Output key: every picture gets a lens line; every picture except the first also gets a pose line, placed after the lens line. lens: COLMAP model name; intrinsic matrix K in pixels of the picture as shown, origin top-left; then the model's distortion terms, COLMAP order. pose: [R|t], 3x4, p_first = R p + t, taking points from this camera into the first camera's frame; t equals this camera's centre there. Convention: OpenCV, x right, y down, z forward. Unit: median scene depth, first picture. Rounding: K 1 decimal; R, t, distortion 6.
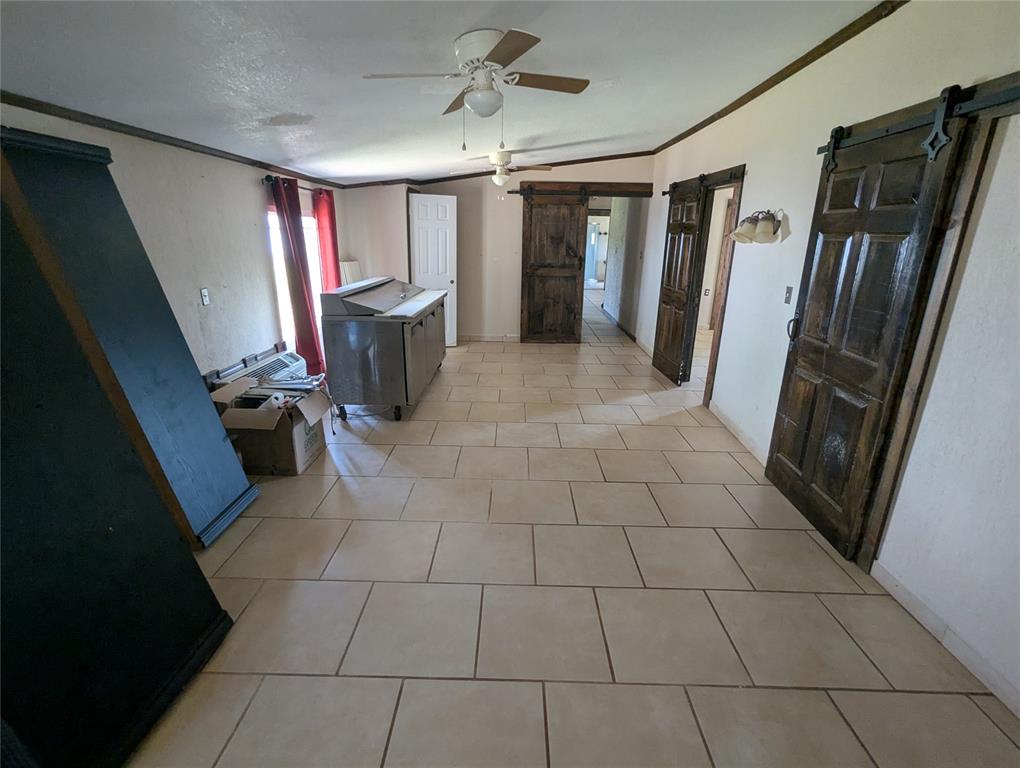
lens RADIAL K [[483.3, 0, 504.8], [0, 483.3, 383.7], [0, 0, 1]] dist [-0.001731, -0.000517]
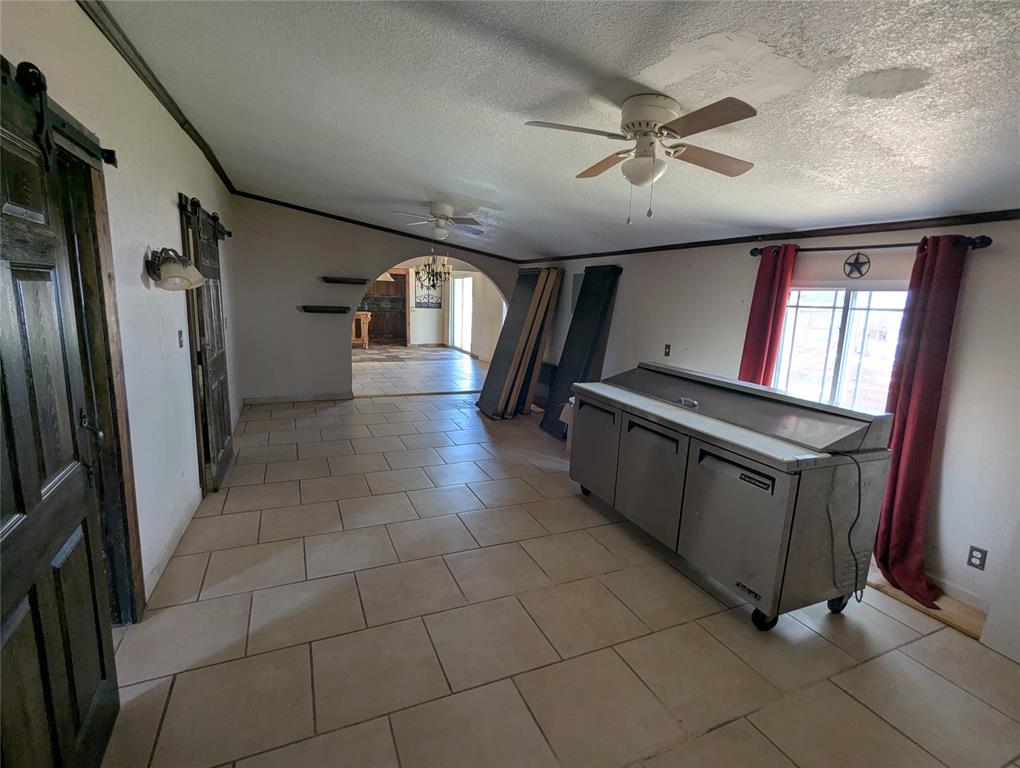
lens RADIAL K [[483.3, 0, 504.8], [0, 483.3, 383.7], [0, 0, 1]] dist [-0.001731, -0.000517]
pose [[-0.907726, 0.018772, -0.419143, 0.301083], [-0.179912, 0.885076, 0.429270, -0.471804], [0.379031, 0.465069, -0.800029, 1.528916]]
